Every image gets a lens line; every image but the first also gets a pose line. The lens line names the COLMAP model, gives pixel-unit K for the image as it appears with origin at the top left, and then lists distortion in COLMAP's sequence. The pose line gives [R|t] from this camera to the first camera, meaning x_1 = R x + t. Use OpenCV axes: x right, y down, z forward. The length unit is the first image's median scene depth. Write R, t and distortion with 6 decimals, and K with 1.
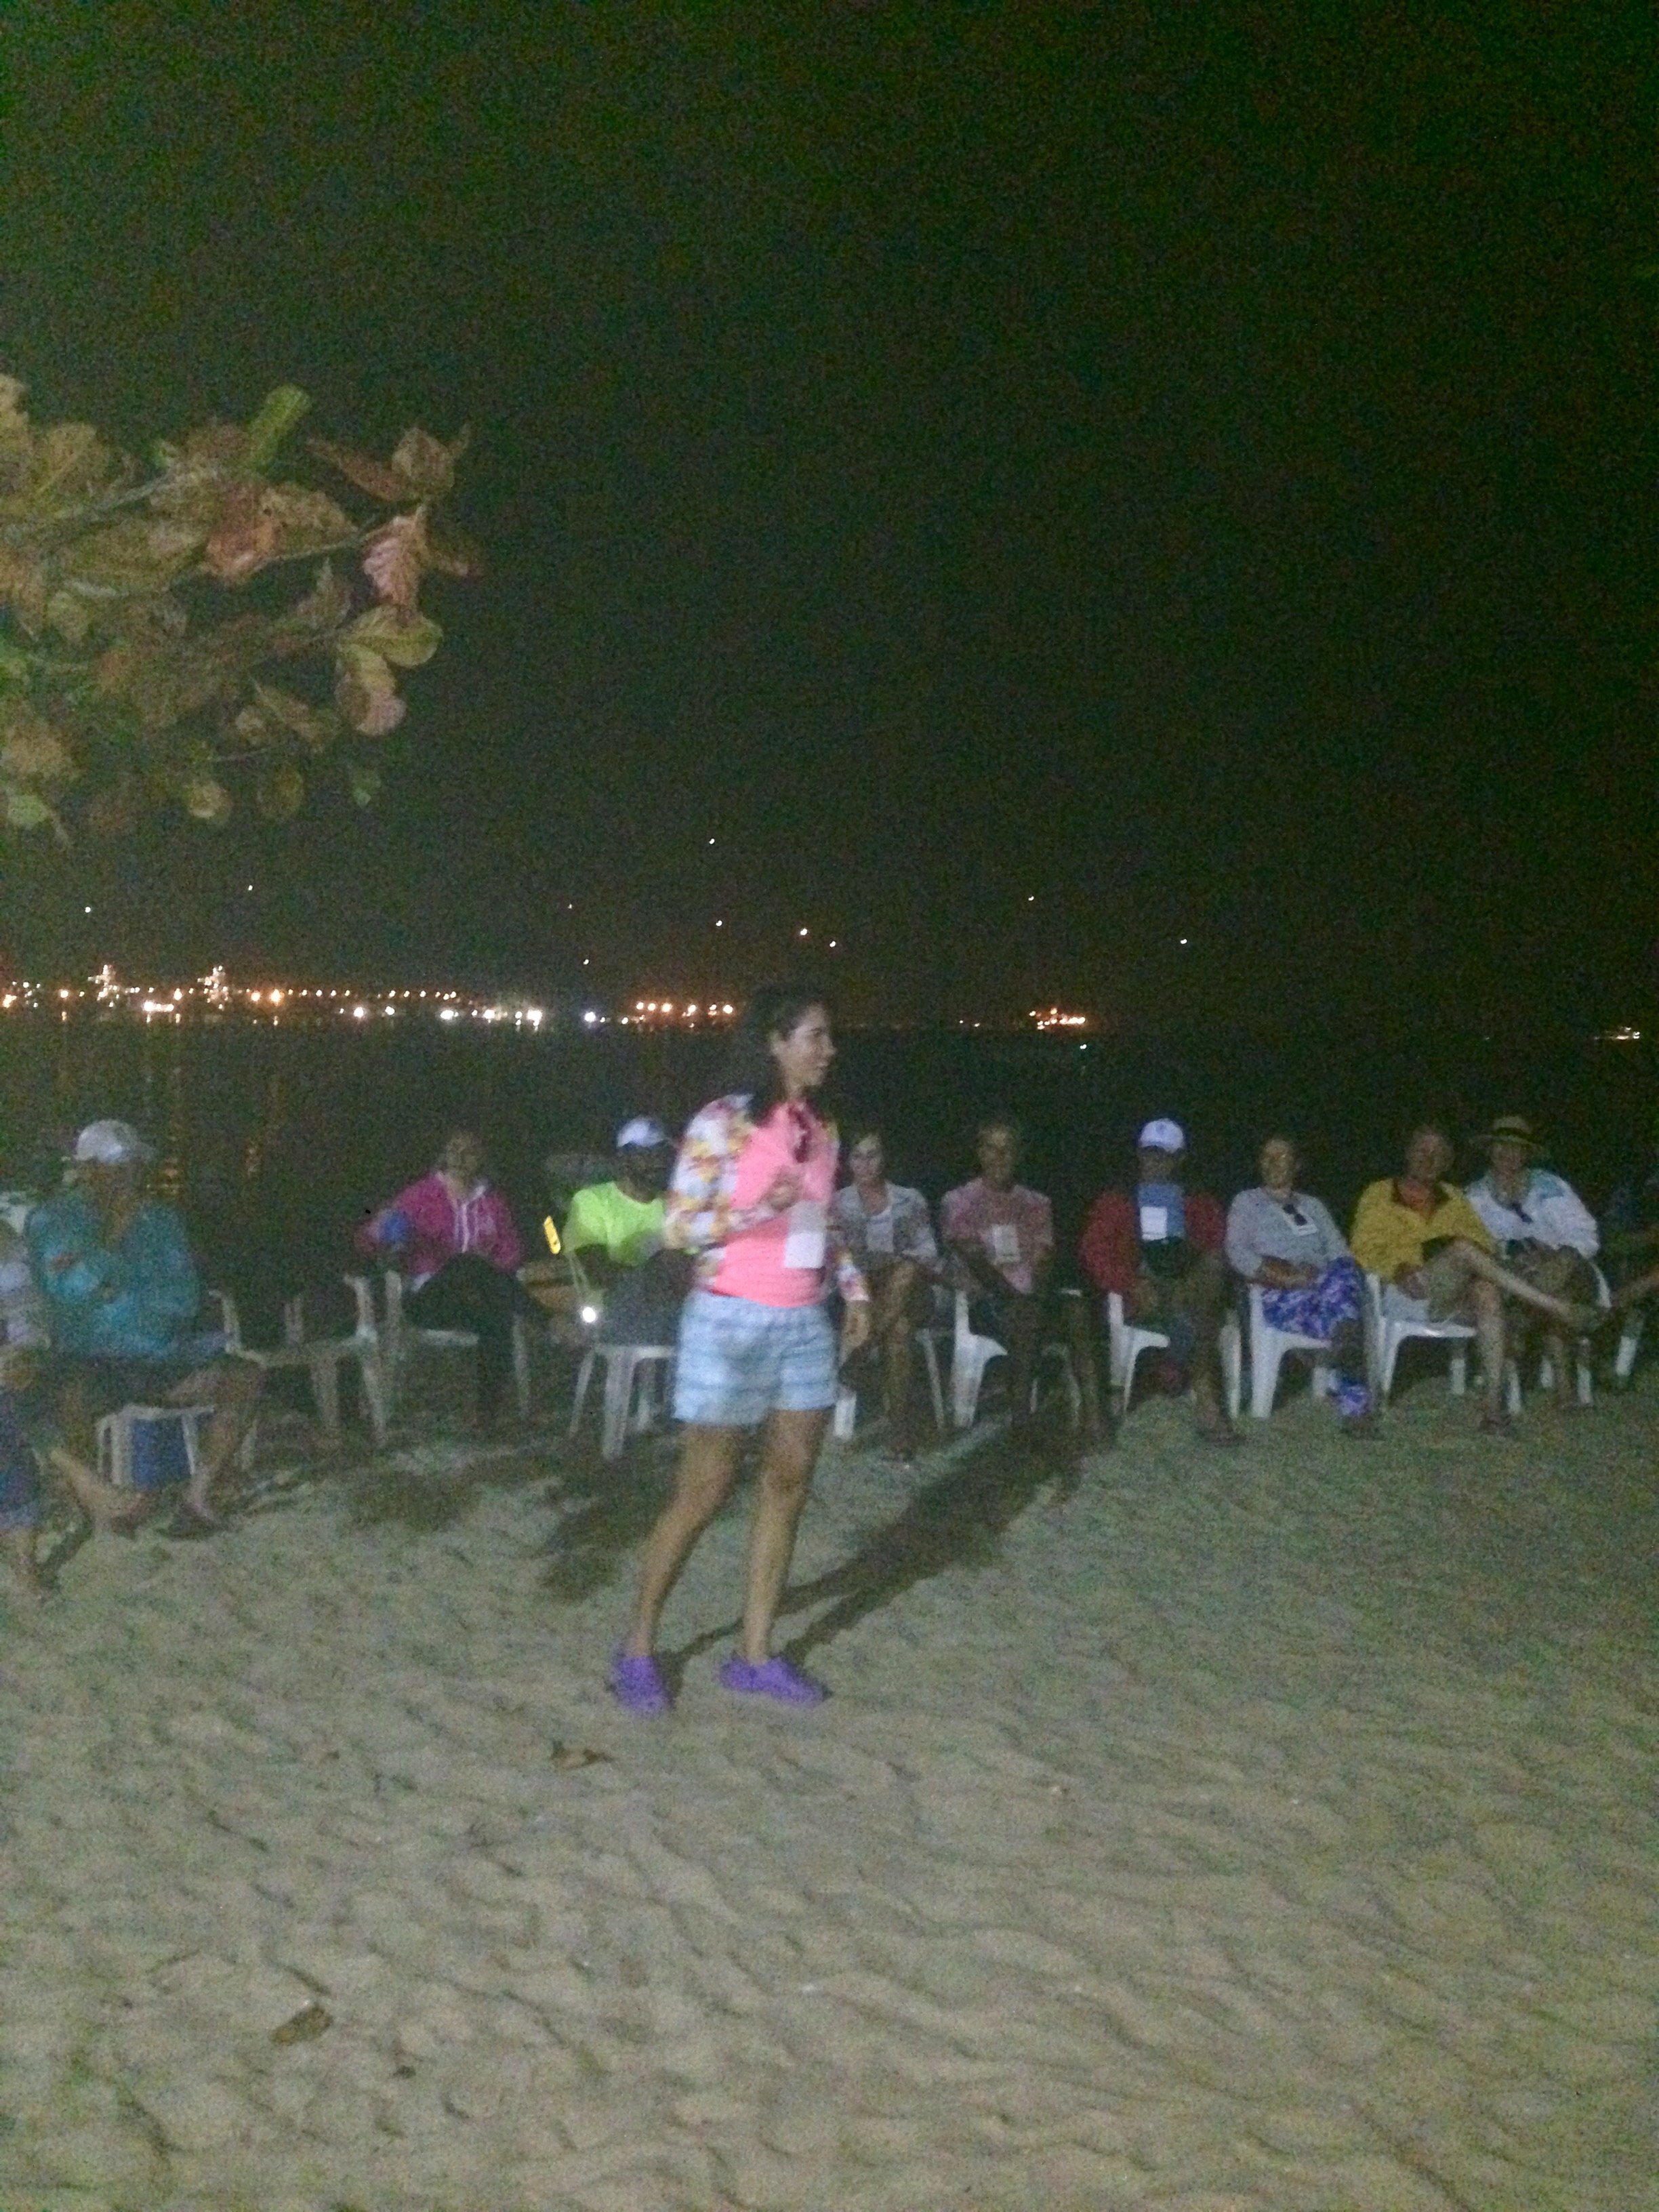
lens RADIAL K [[2055.8, 0, 829.5], [0, 2055.8, 1106.0], [0, 0, 1]] dist [0.052733, -0.024576]
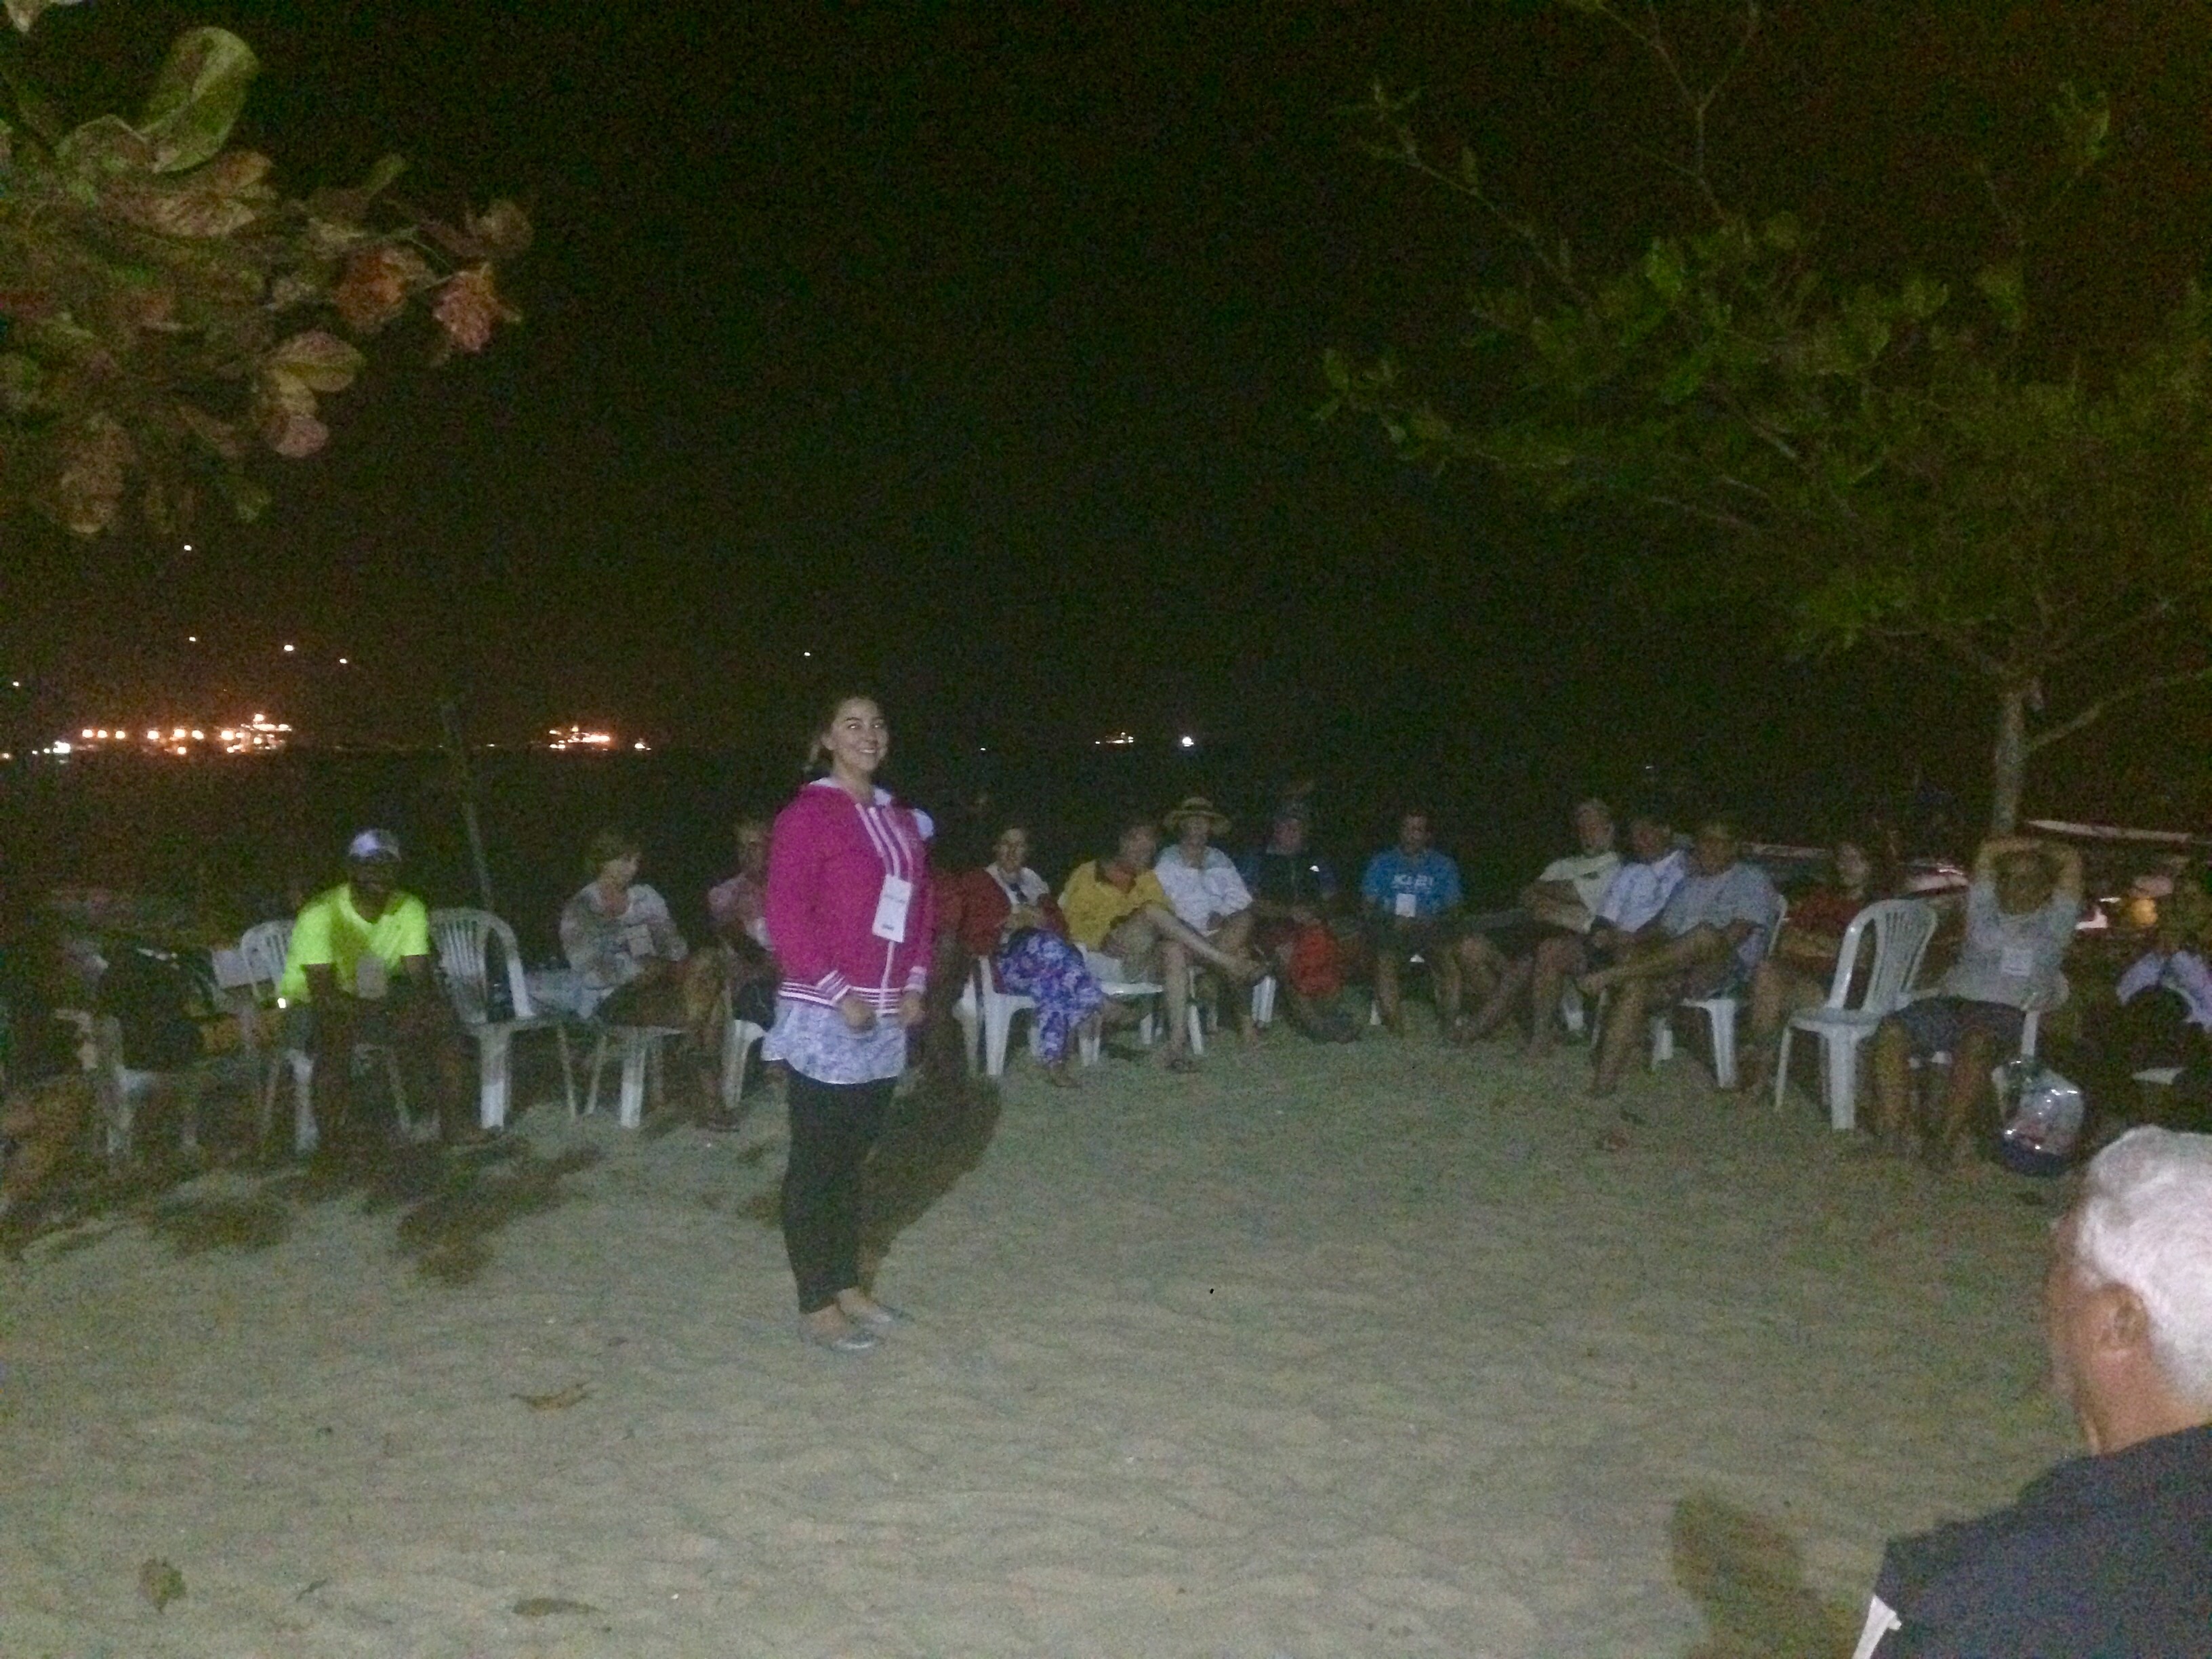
lens RADIAL K [[2055.8, 0, 1106.0], [0, 2055.8, 829.5], [0, 0, 1]] dist [0.052733, -0.024576]
pose [[0.935815, -0.041635, 0.350024, -0.123049], [0.039766, 0.999130, 0.012530, 0.006510], [-0.350242, 0.002193, 0.936657, -0.070602]]
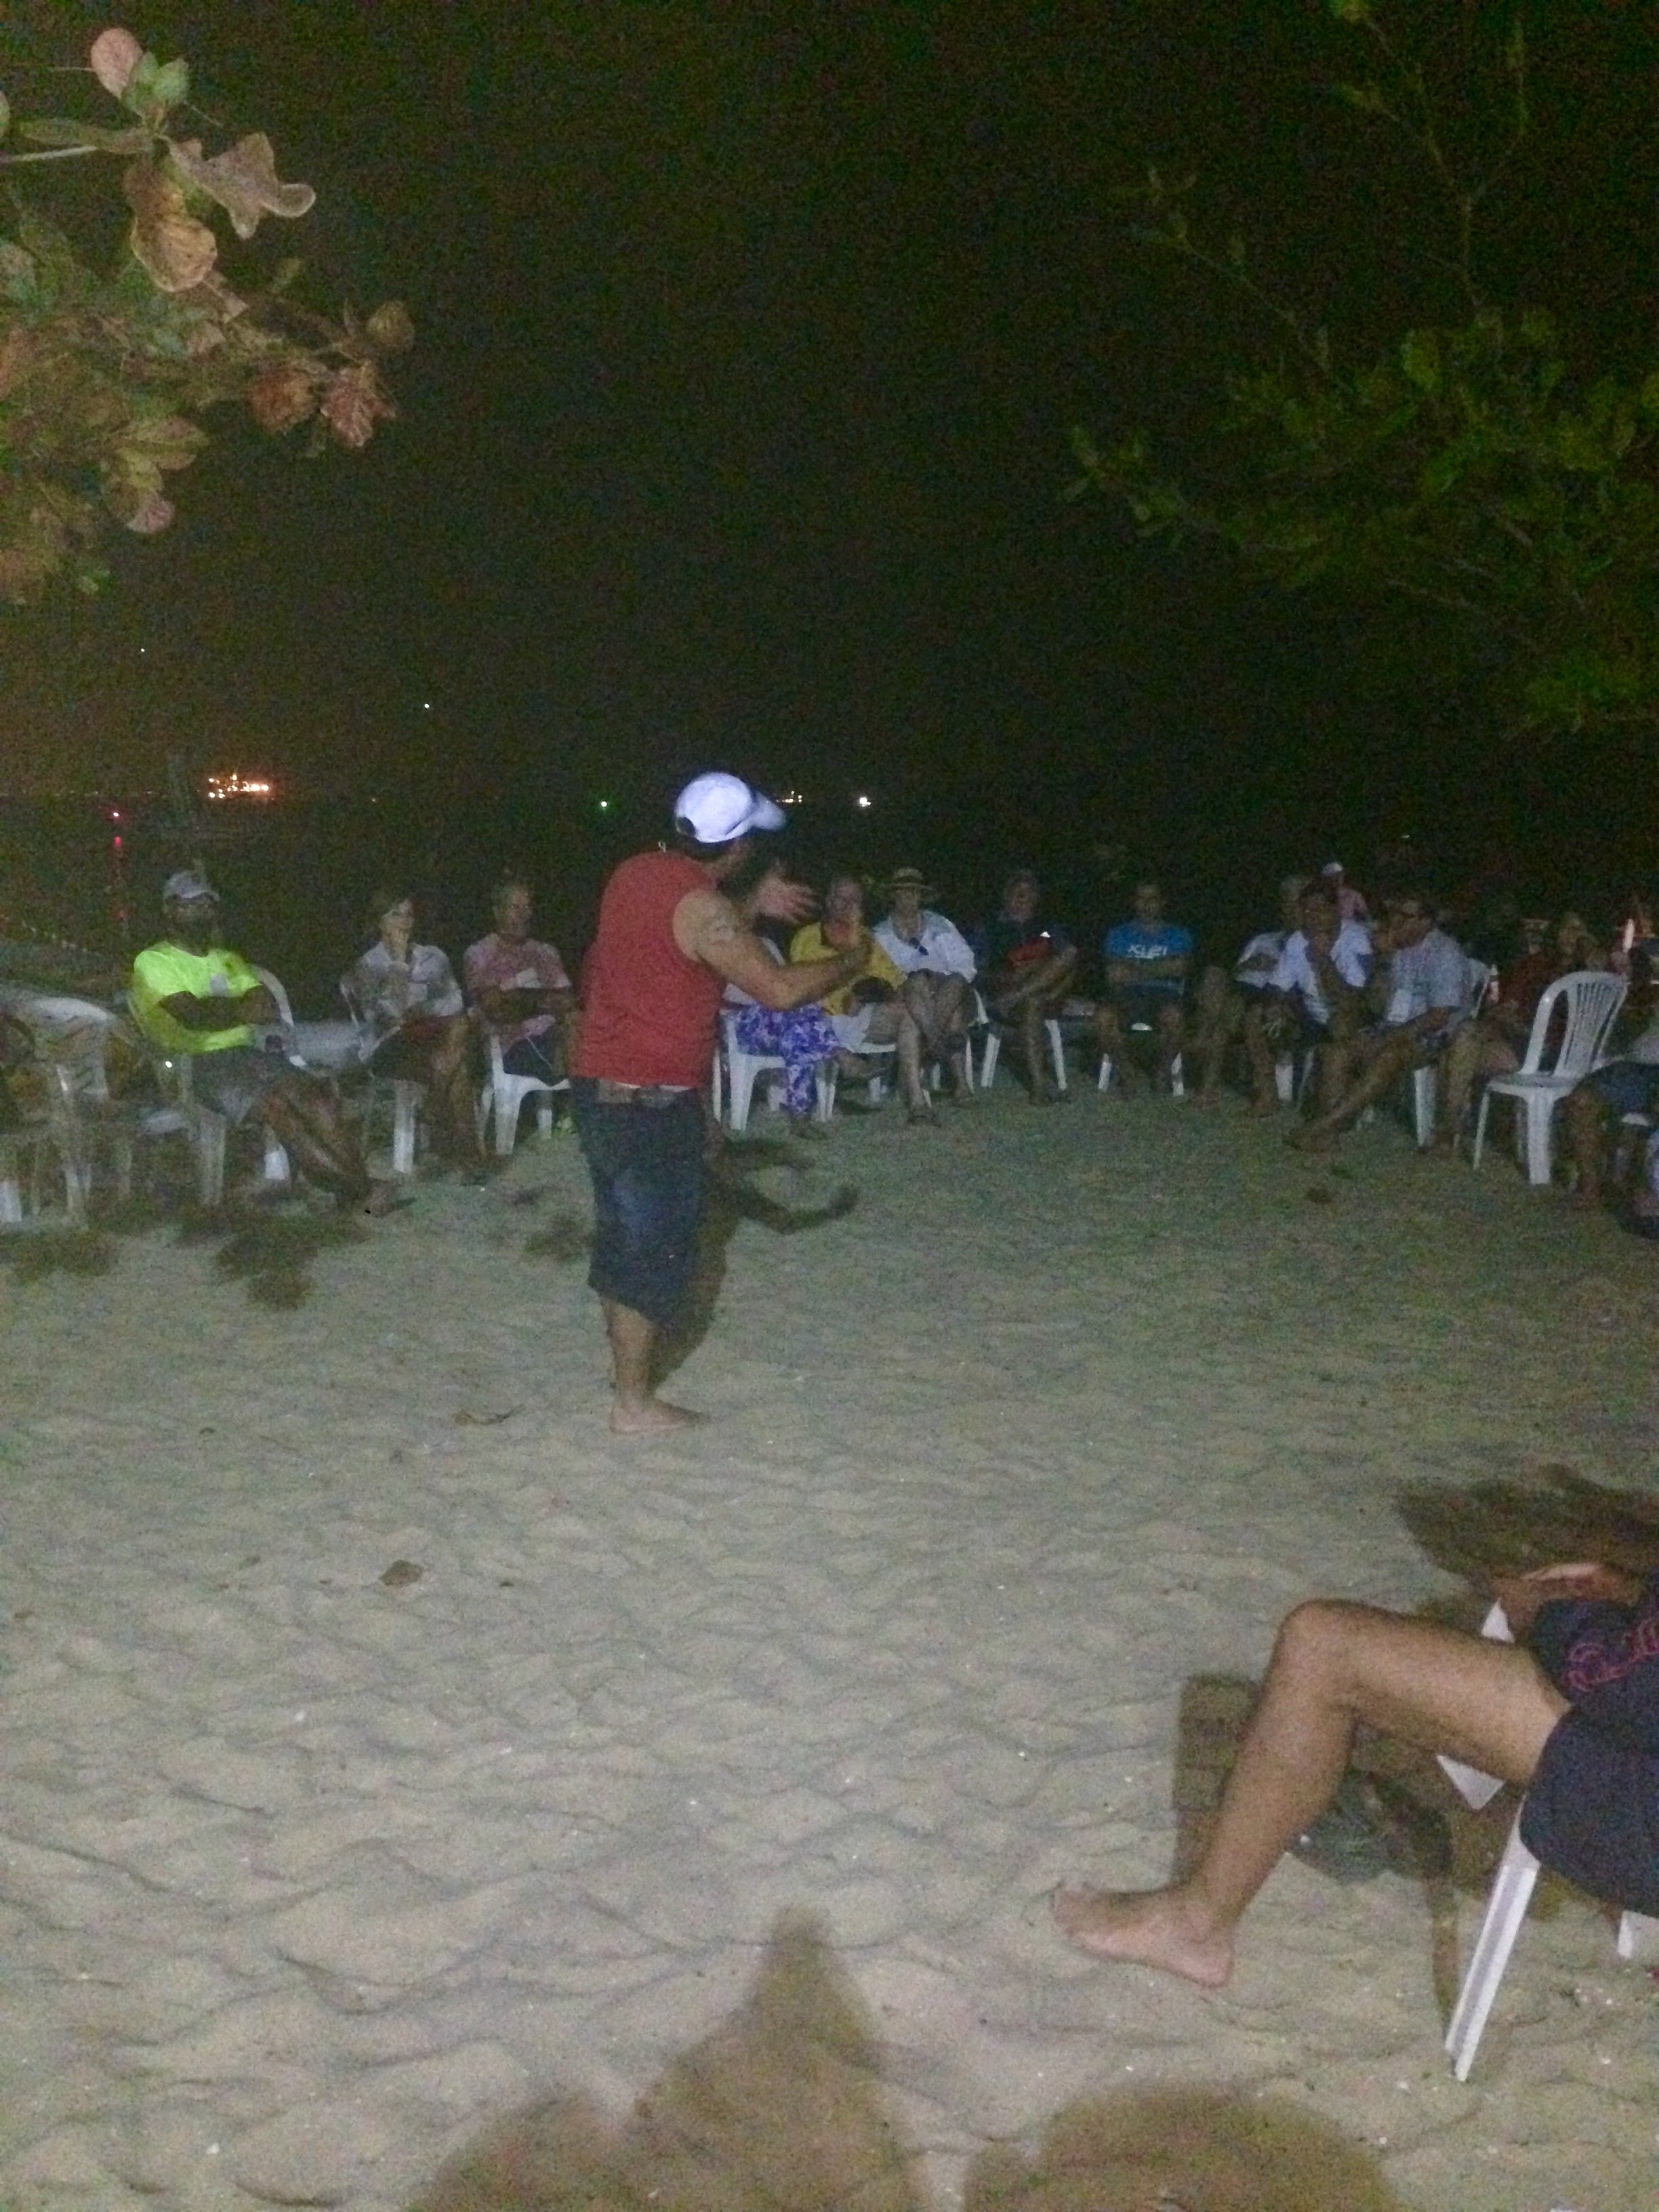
lens RADIAL K [[2055.8, 0, 829.5], [0, 2055.8, 1106.0], [0, 0, 1]] dist [0.052733, -0.024576]
pose [[0.927373, -0.067744, 0.367954, -0.179388], [0.025881, 0.992731, 0.117542, 0.001530], [-0.373242, -0.099483, 0.922385, -0.106684]]
